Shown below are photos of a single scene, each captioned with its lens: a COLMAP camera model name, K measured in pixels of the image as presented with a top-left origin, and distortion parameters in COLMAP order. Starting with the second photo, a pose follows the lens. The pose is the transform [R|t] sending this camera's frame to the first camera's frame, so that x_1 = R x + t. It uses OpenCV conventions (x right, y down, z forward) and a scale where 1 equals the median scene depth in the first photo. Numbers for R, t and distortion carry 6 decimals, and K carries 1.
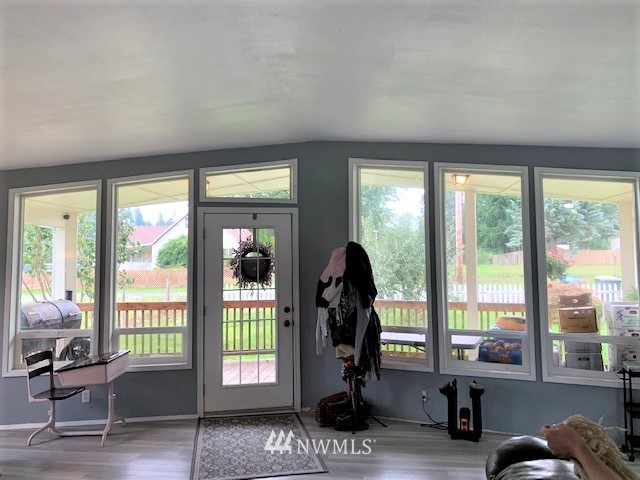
lens RADIAL K [[484.0, 0, 319.1], [0, 484.0, 238.6], [0, 0, 1]] dist [0.028468, -0.034705]
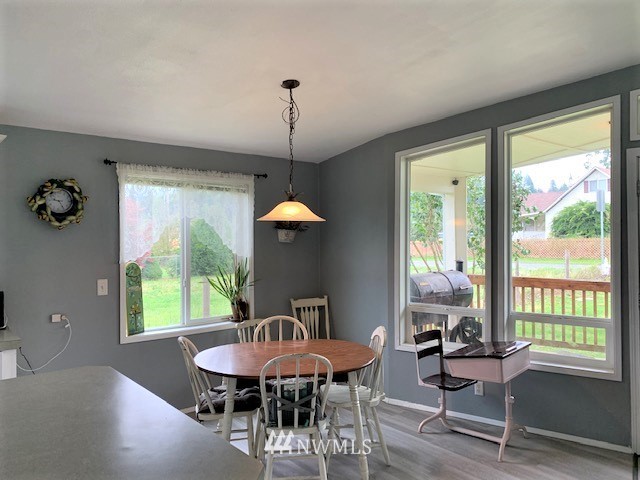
lens RADIAL K [[484.0, 0, 309.3], [0, 484.0, 230.1], [0, 0, 1]] dist [0.028468, -0.034705]
pose [[0.709516, -0.001661, -0.704688, -0.086574], [0.034104, 0.998906, 0.031983, 0.010775], [0.703864, -0.046725, 0.708796, 0.193604]]
